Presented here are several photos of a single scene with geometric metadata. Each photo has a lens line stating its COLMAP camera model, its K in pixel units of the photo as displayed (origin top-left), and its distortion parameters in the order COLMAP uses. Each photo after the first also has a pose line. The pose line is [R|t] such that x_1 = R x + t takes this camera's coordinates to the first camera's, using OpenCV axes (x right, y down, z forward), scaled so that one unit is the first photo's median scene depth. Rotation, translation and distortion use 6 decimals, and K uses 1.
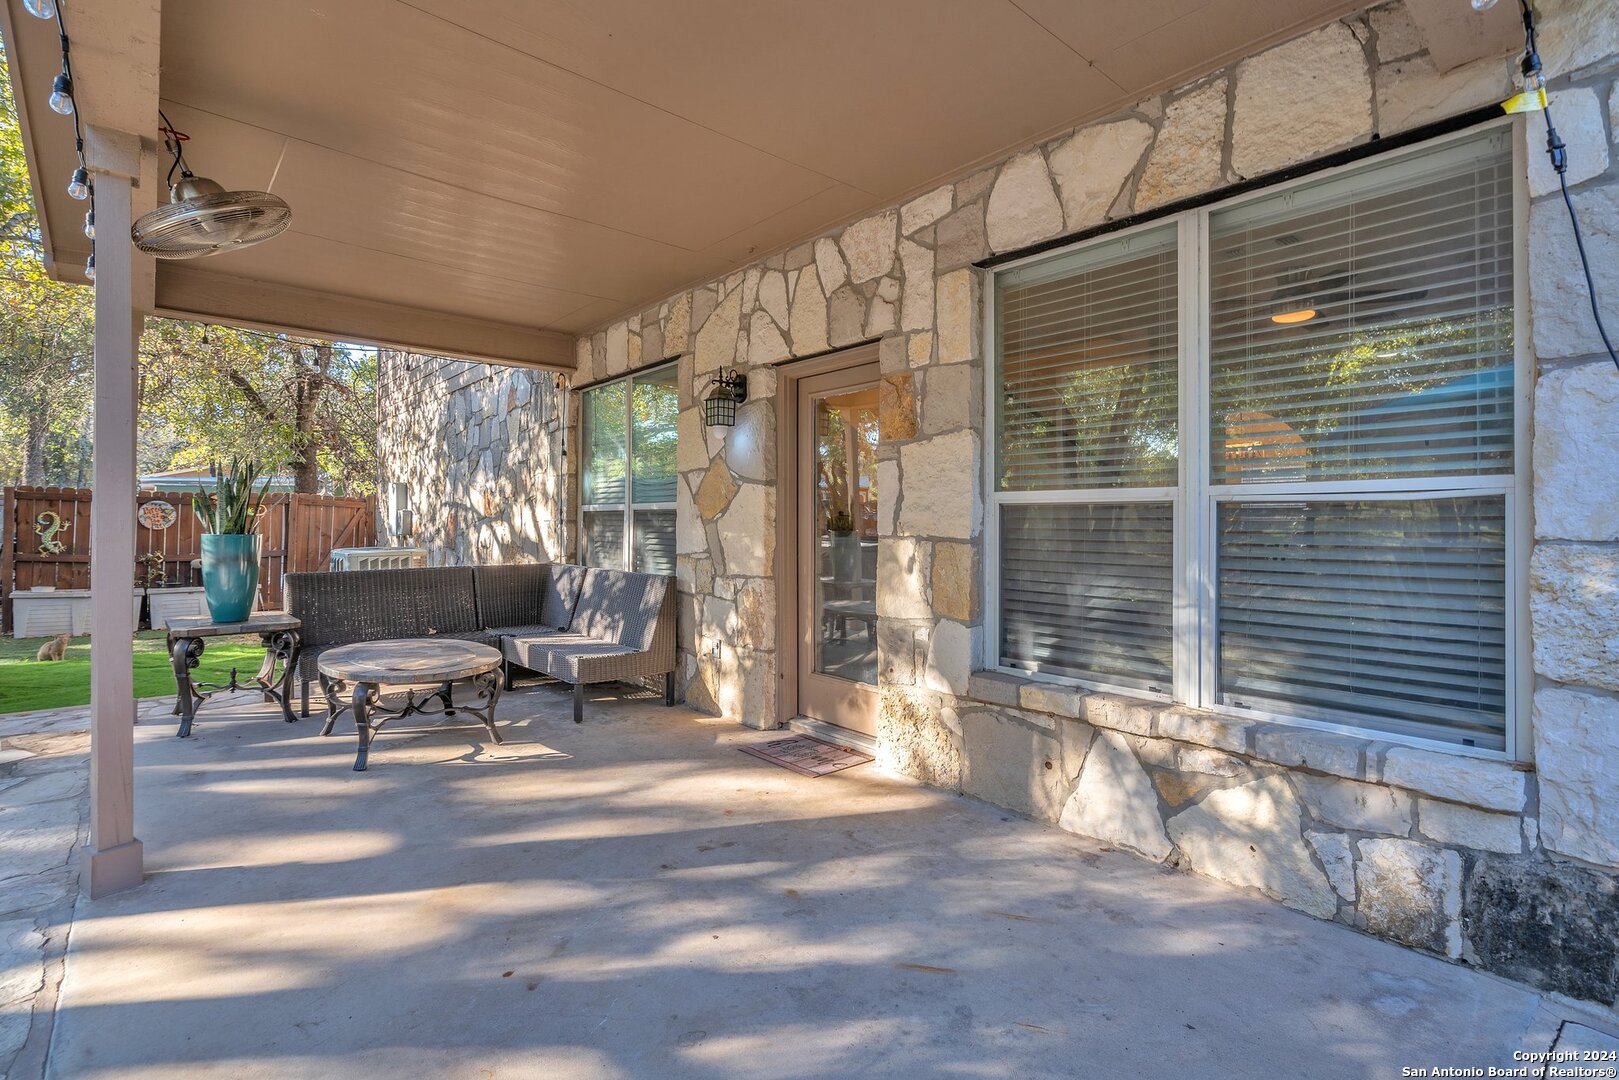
lens RADIAL K [[764.3, 0, 804.8], [0, 764.3, 516.6], [0, 0, 1]] dist [0.003518, 0.001239]
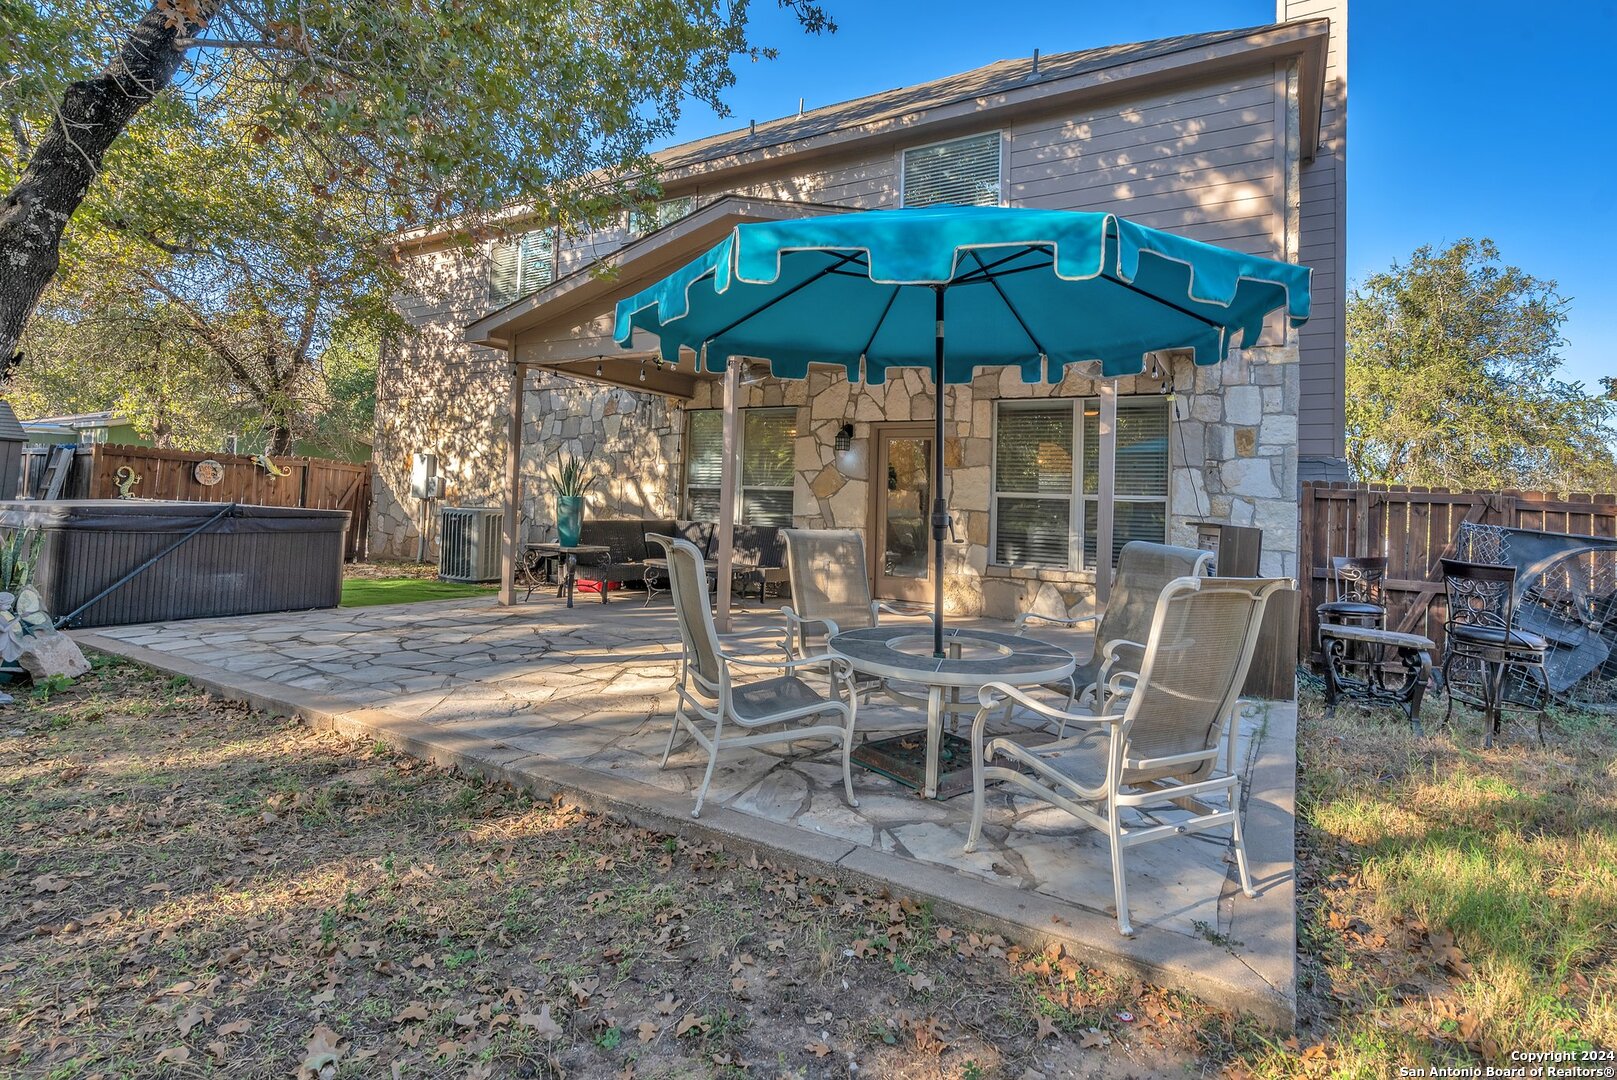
lens RADIAL K [[763.3, 0, 810.6], [0, 763.3, 471.7], [0, 0, 1]] dist [0.003518, 0.001239]
pose [[0.942924, 0.043397, 0.330168, -0.850680], [-0.035628, 0.998928, -0.029550, -0.002697], [-0.331096, 0.016100, 0.943460, -0.844382]]
